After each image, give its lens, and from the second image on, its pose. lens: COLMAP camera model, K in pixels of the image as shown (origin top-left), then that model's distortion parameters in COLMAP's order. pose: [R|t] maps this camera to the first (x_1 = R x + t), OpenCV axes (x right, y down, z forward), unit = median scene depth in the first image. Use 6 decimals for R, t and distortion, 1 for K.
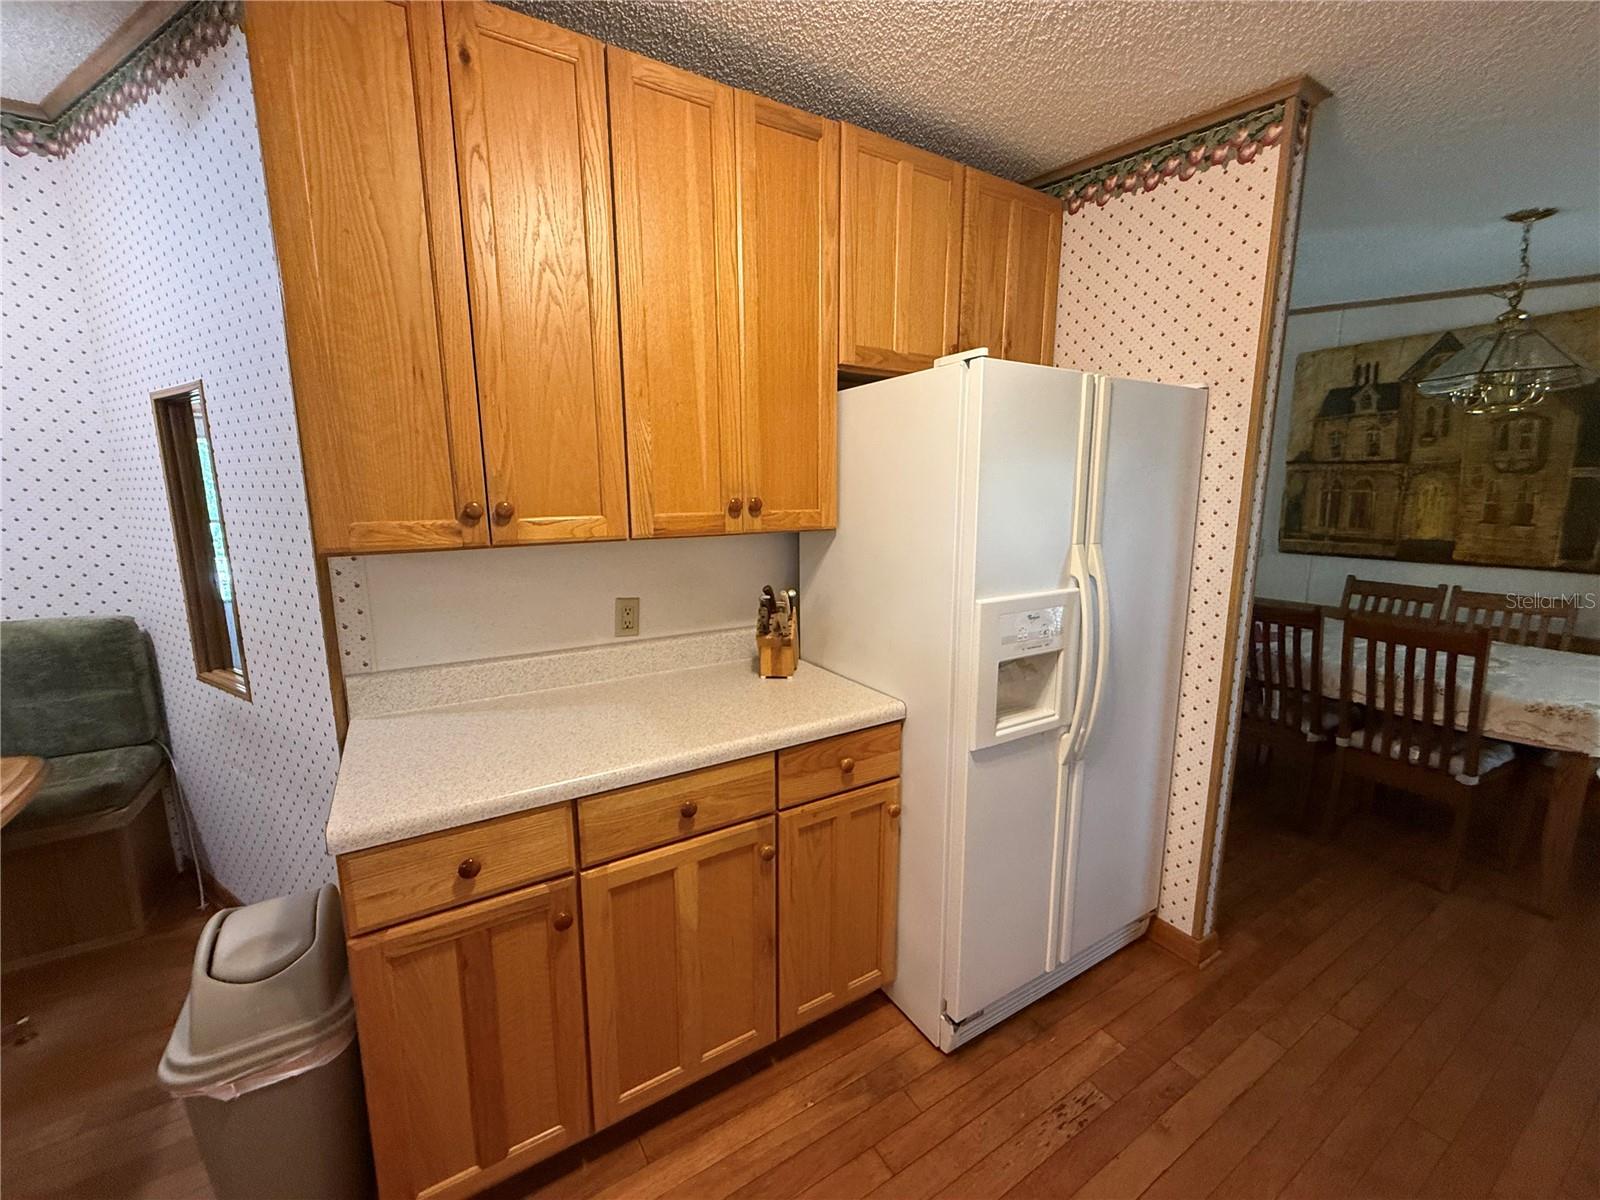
lens RADIAL K [[640.7, 0, 796.4], [0, 640.7, 597.6], [0, 0, 1]] dist [-0.000851, 0.000407]
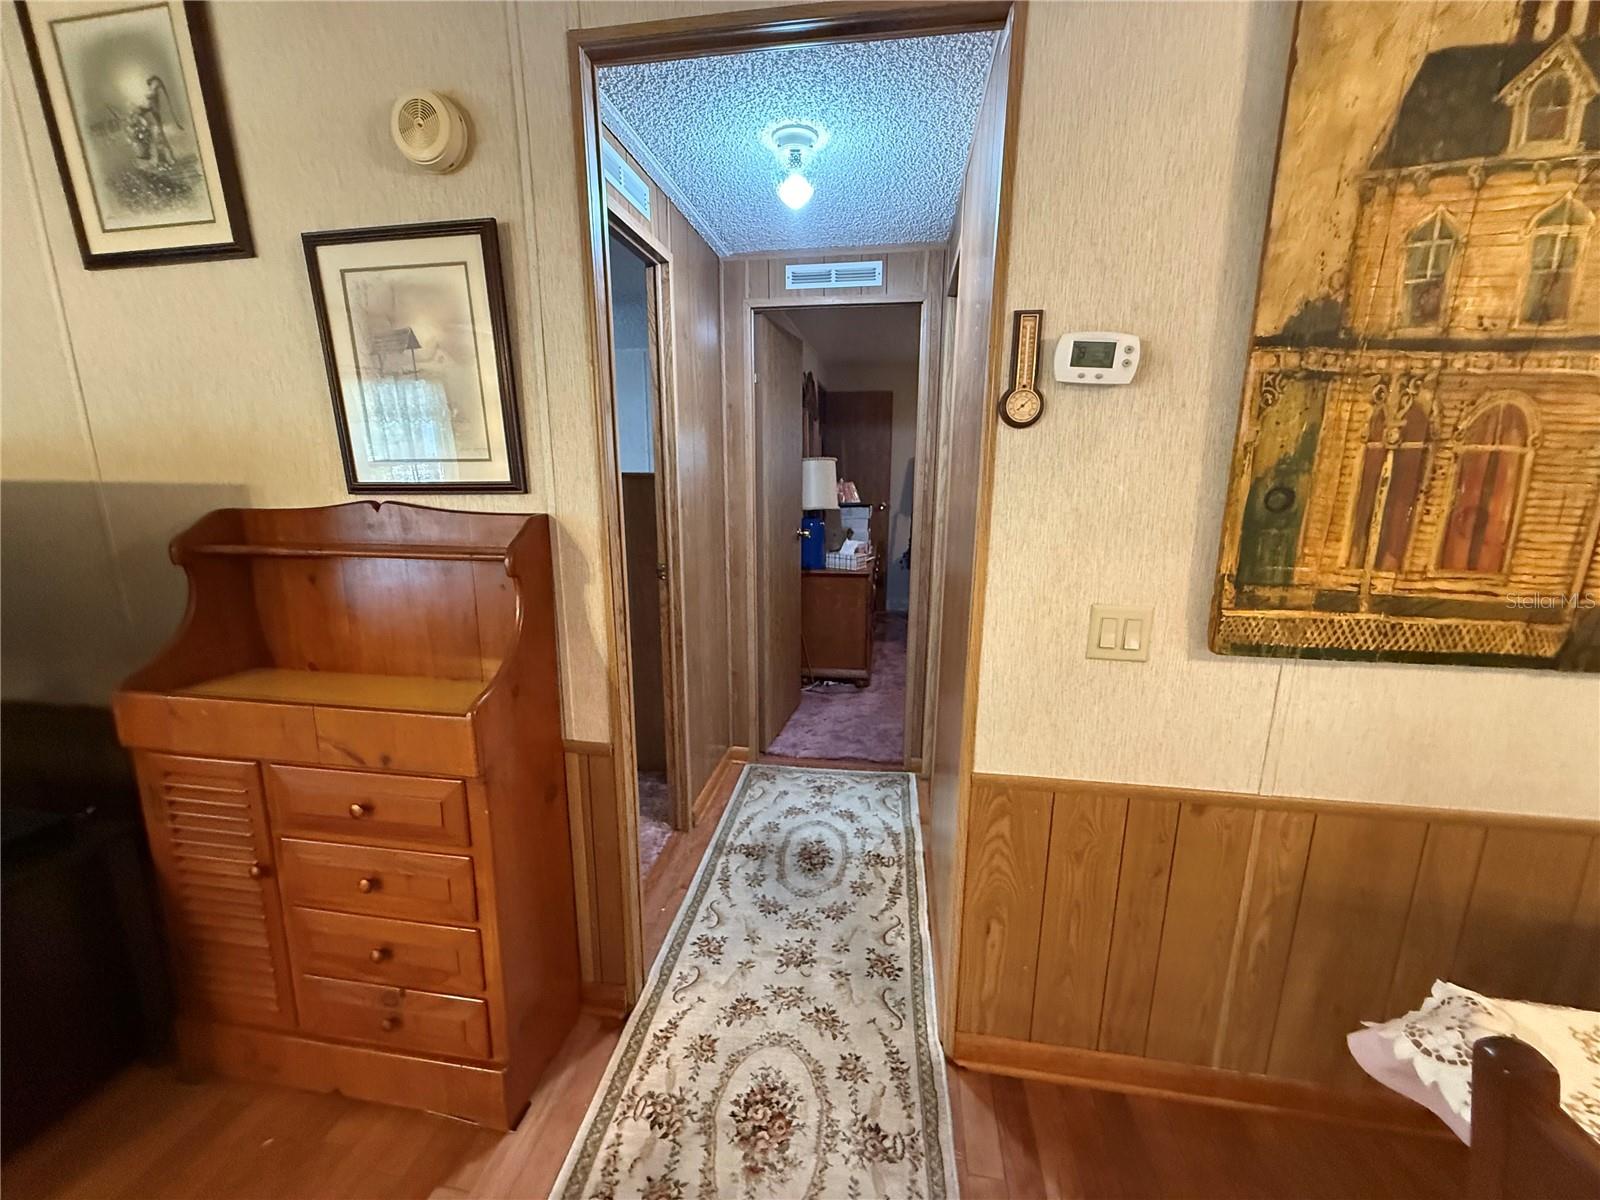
lens RADIAL K [[640.7, 0, 792.3], [0, 640.7, 598.3], [0, 0, 1]] dist [-0.000851, 0.000407]
pose [[0.647025, -0.149579, 0.747653, 0.485802], [0.117686, 0.988409, 0.095900, -0.178110], [-0.753332, 0.025939, 0.657128, 1.143063]]
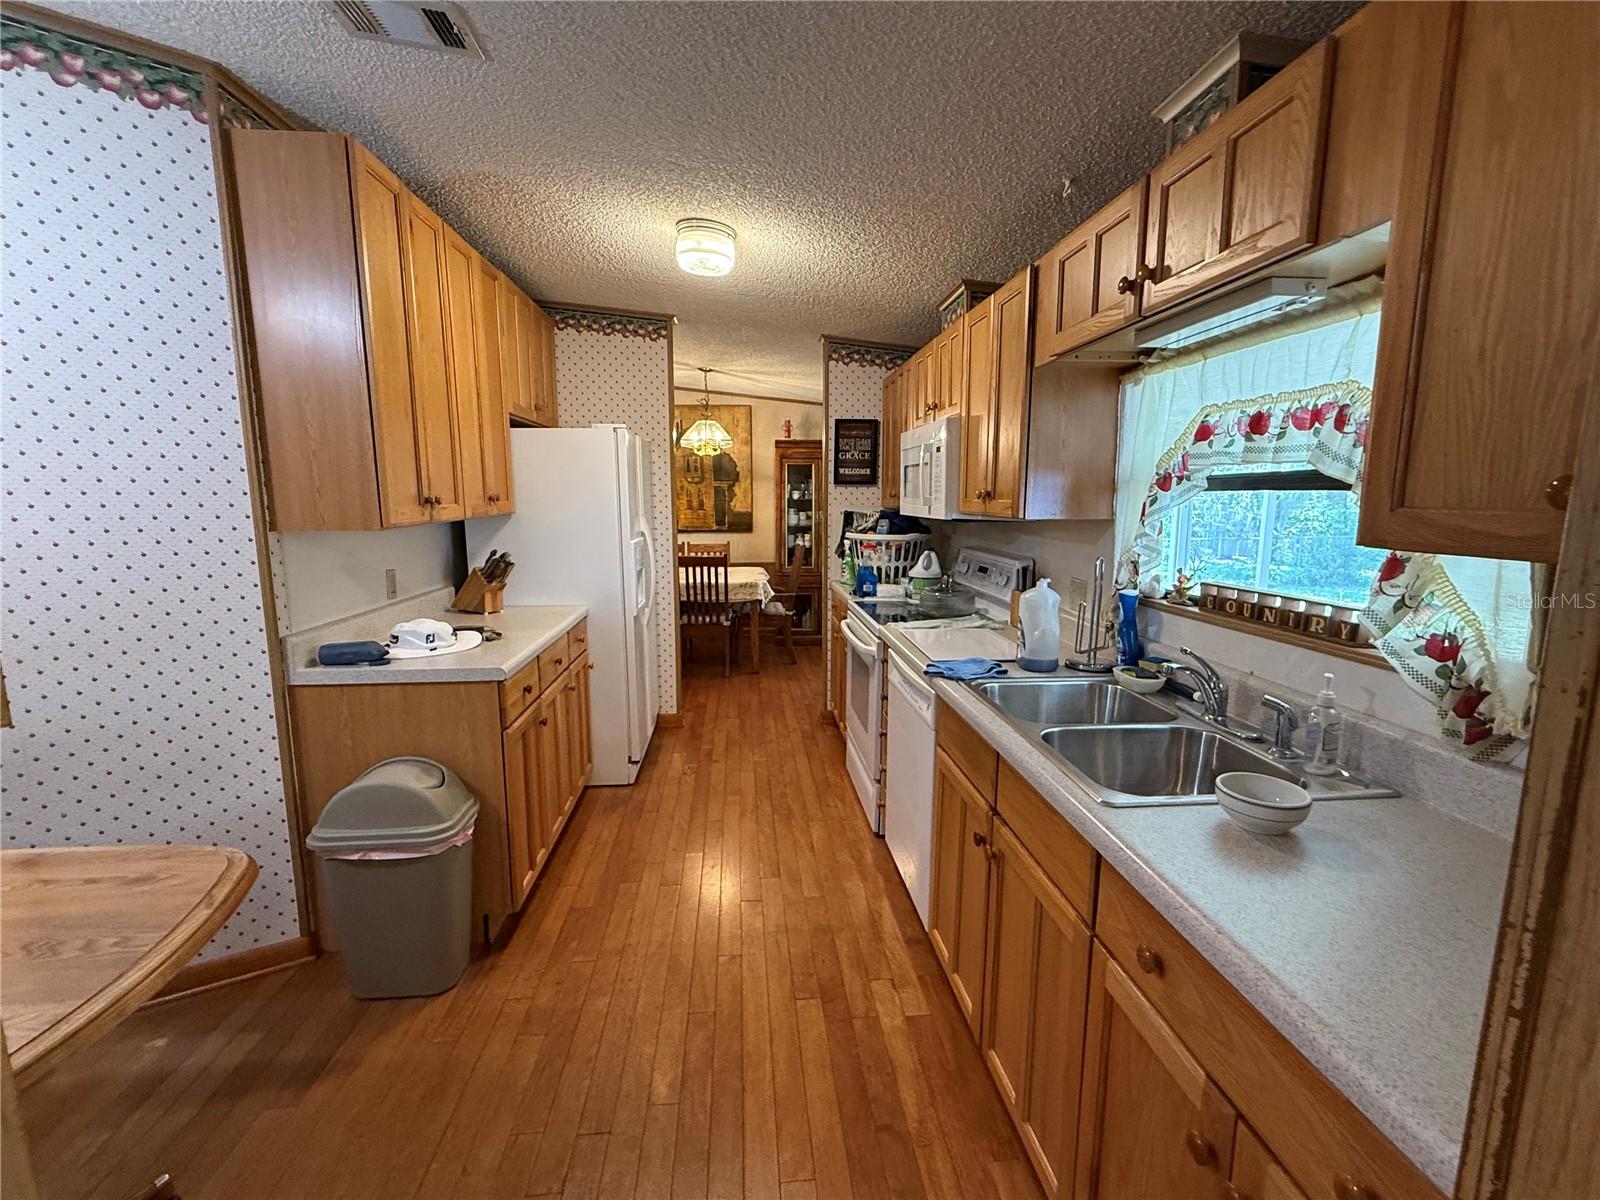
lens RADIAL K [[707.3, 0, 798.3], [0, 707.3, 608.0], [0, 0, 1]] dist [0.001205, 0.000081]
pose [[0.446048, -0.141899, 0.883689, -0.664193], [0.147165, 0.985541, 0.083972, 0.043042], [-0.882827, 0.092593, 0.460481, -0.229324]]
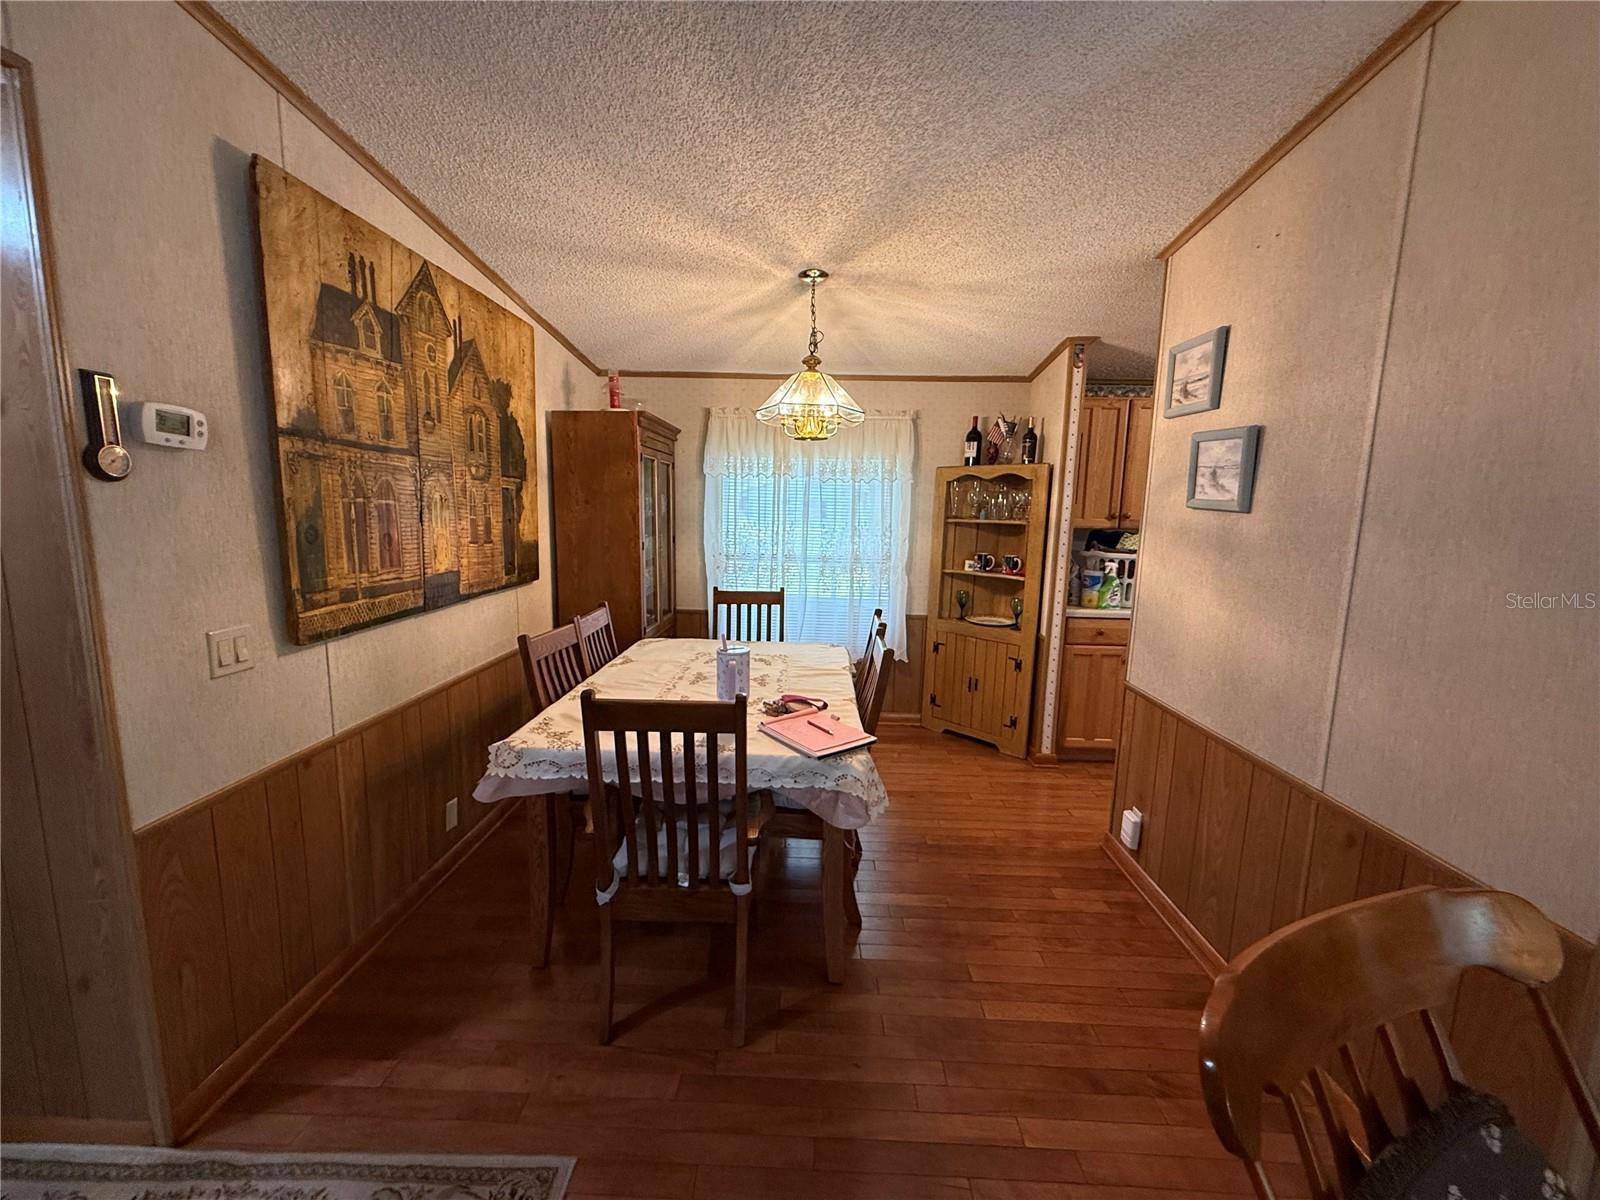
lens RADIAL K [[640.7, 0, 793.5], [0, 640.7, 599.2], [0, 0, 1]] dist [-0.000851, 0.000407]
pose [[-0.835724, -0.090521, 0.541638, 0.308006], [0.076853, 0.957335, 0.278574, -0.231195], [-0.543746, 0.274438, -0.793110, 1.381577]]
